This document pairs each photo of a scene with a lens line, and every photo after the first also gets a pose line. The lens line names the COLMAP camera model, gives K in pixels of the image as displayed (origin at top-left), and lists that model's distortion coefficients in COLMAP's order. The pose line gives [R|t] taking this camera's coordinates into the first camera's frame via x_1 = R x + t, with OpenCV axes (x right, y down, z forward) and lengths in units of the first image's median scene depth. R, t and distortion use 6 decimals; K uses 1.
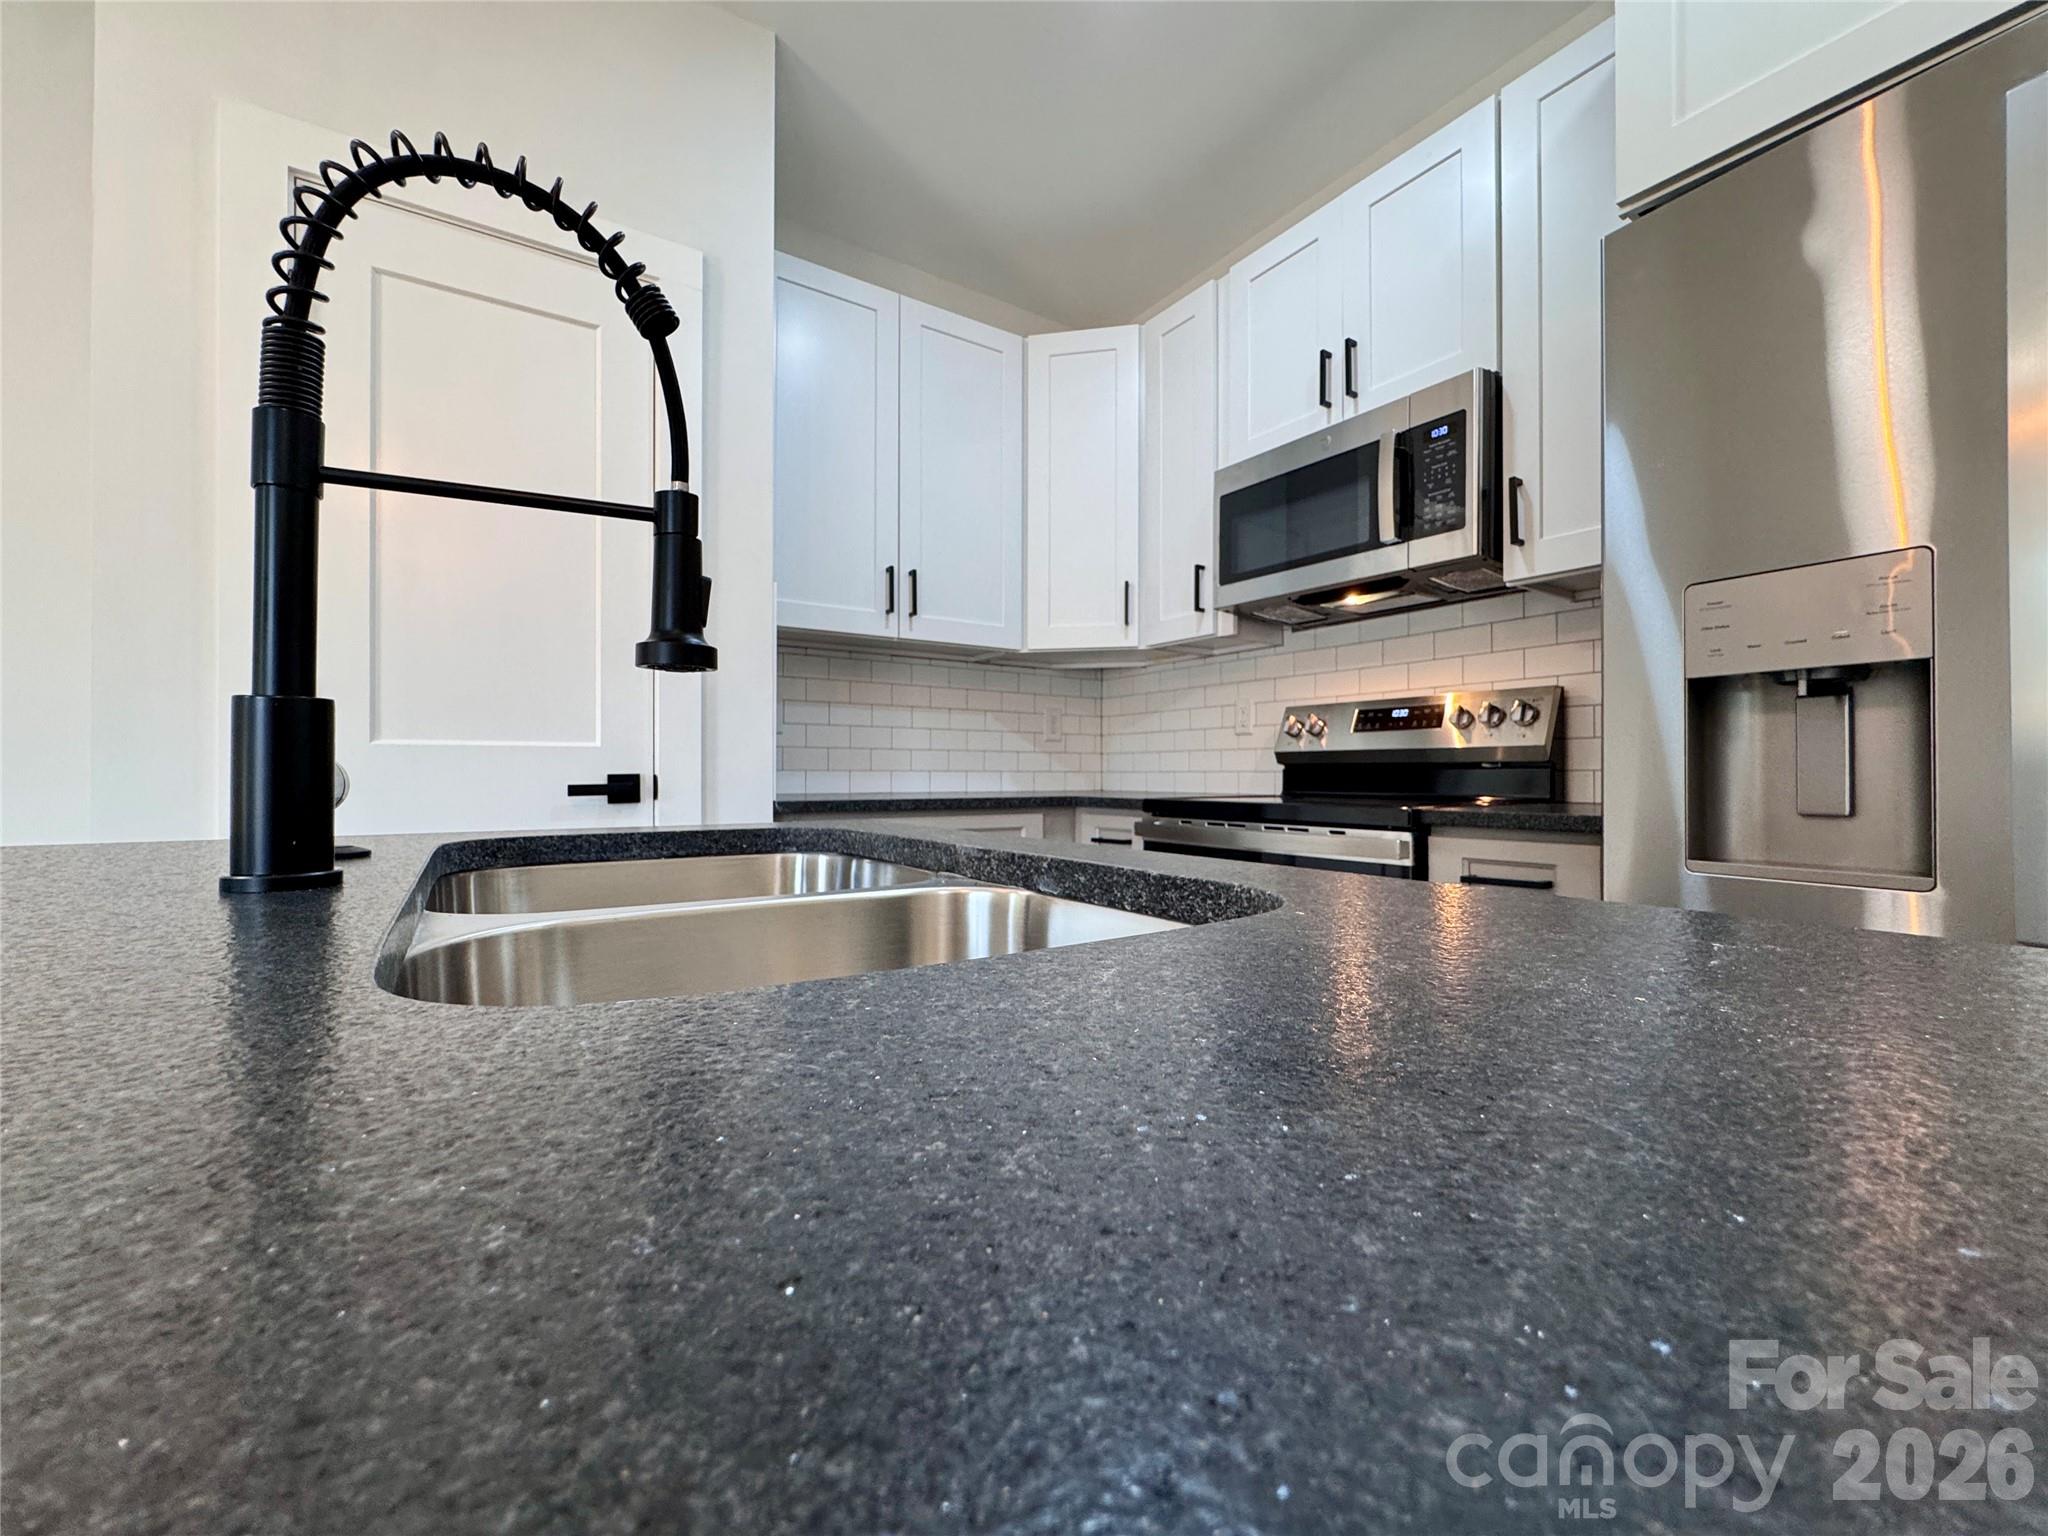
lens RADIAL K [[815.1, 0, 1021.5], [0, 815.1, 767.5], [0, 0, 1]] dist [-0.002568, 0.000119]
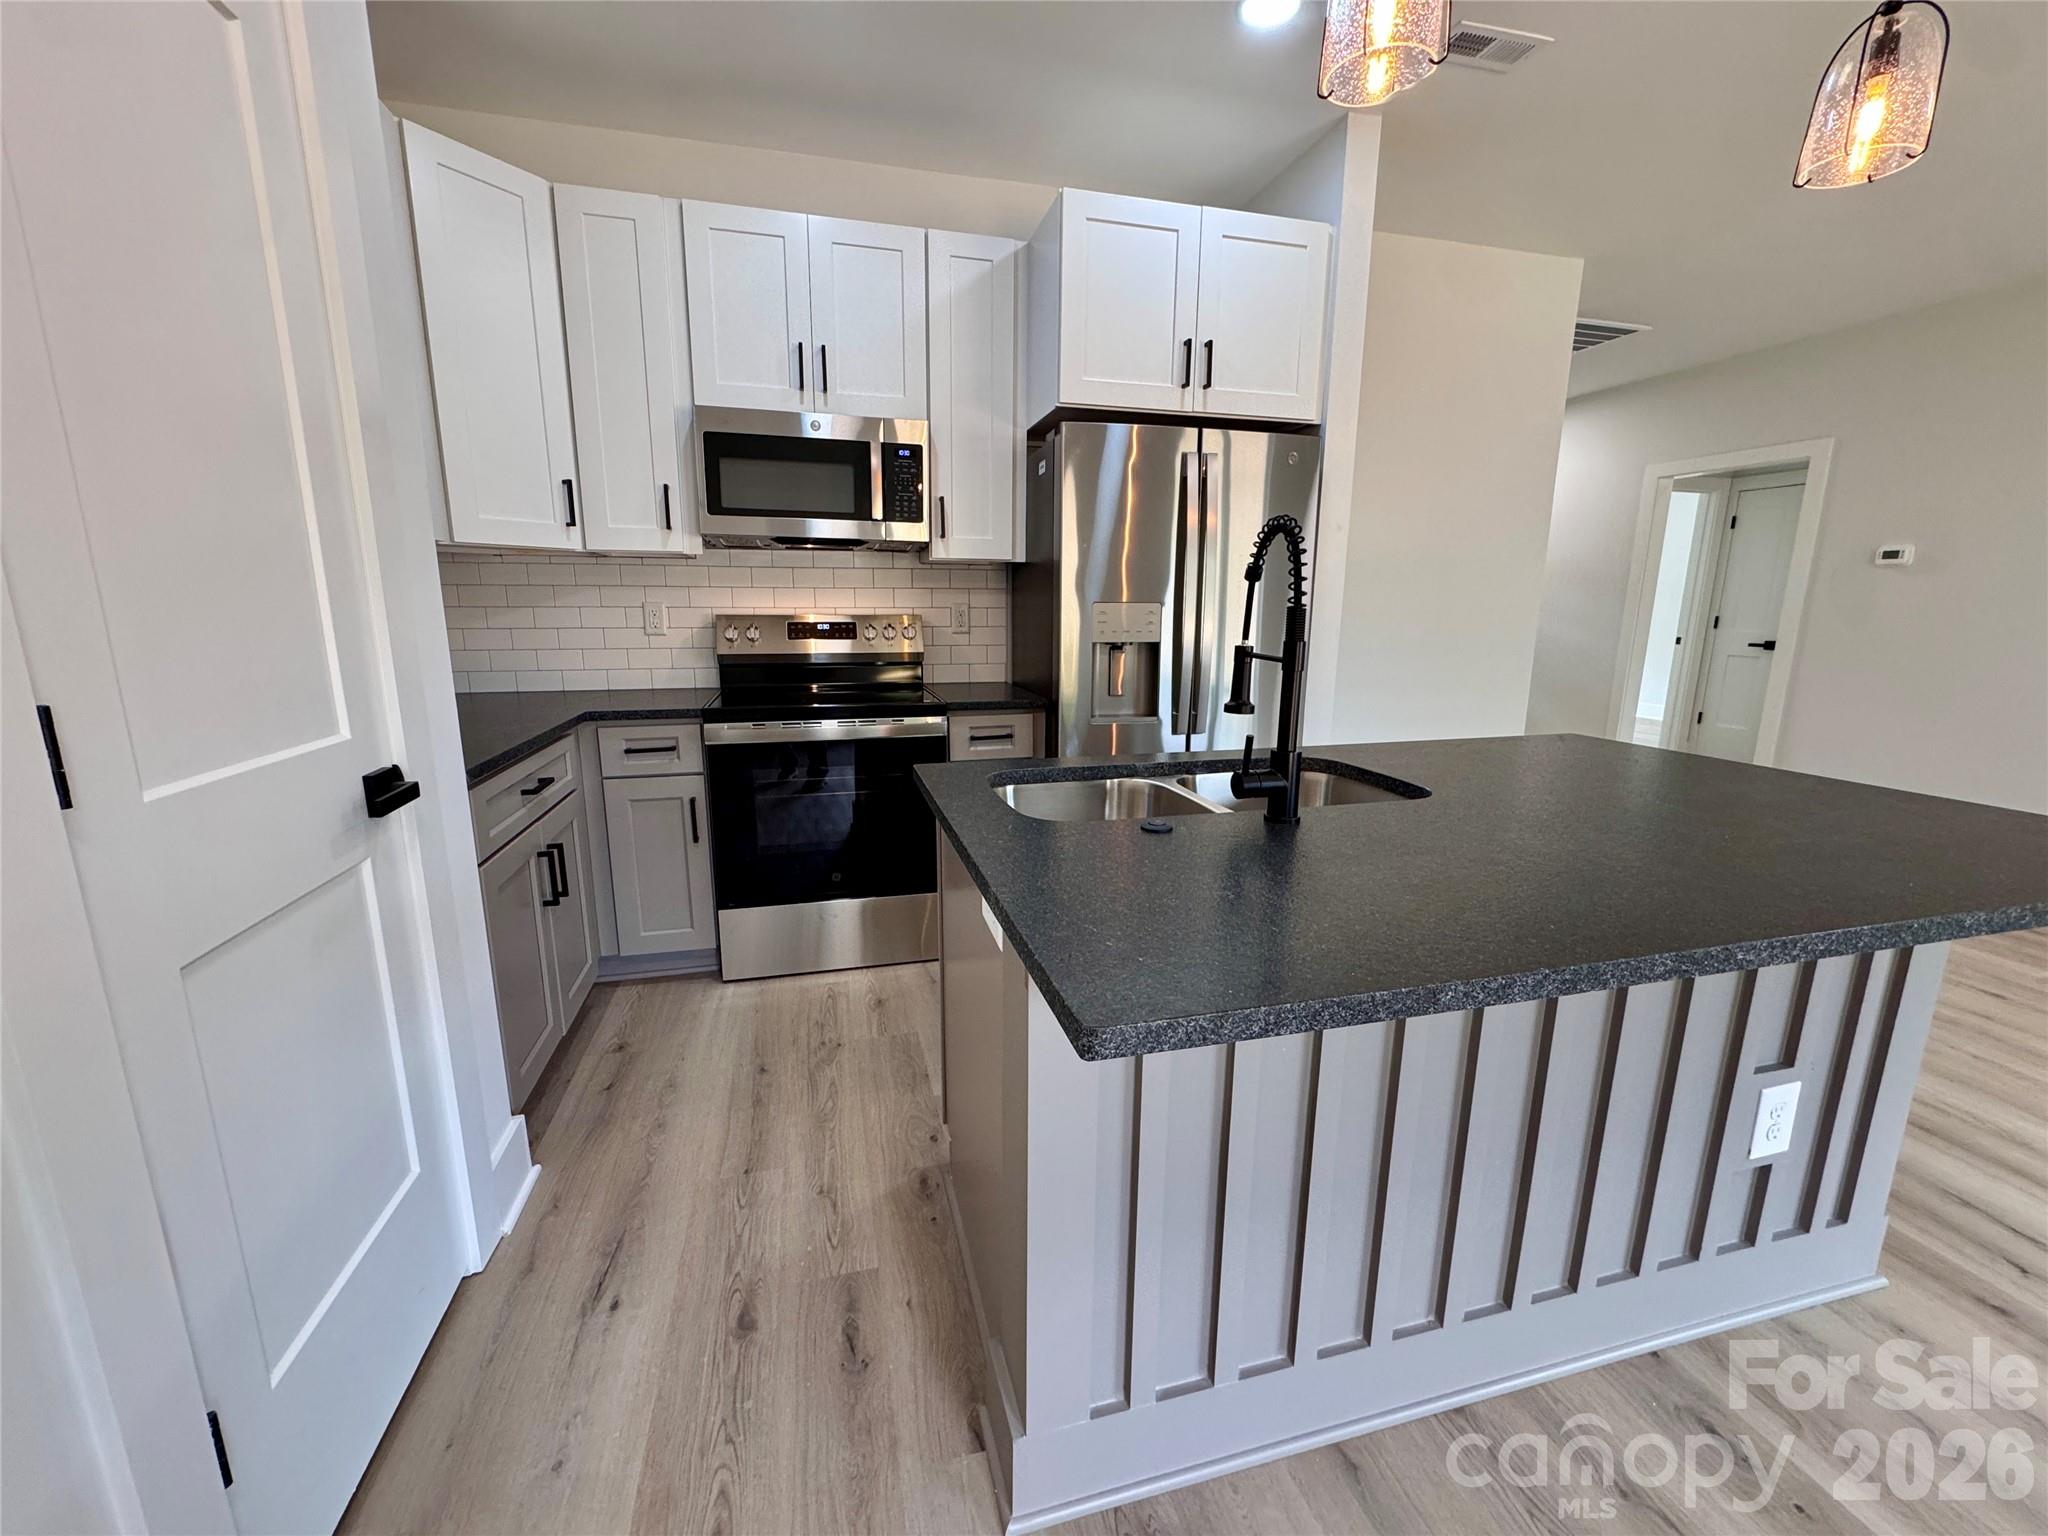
lens RADIAL K [[815.1, 0, 1021.5], [0, 815.1, 767.5], [0, 0, 1]] dist [-0.002568, 0.000119]
pose [[0.334372, -0.187199, 0.923662, -0.786939], [-0.010587, 0.979266, 0.202301, -0.119809], [-0.942382, -0.077423, 0.325458, 0.203485]]
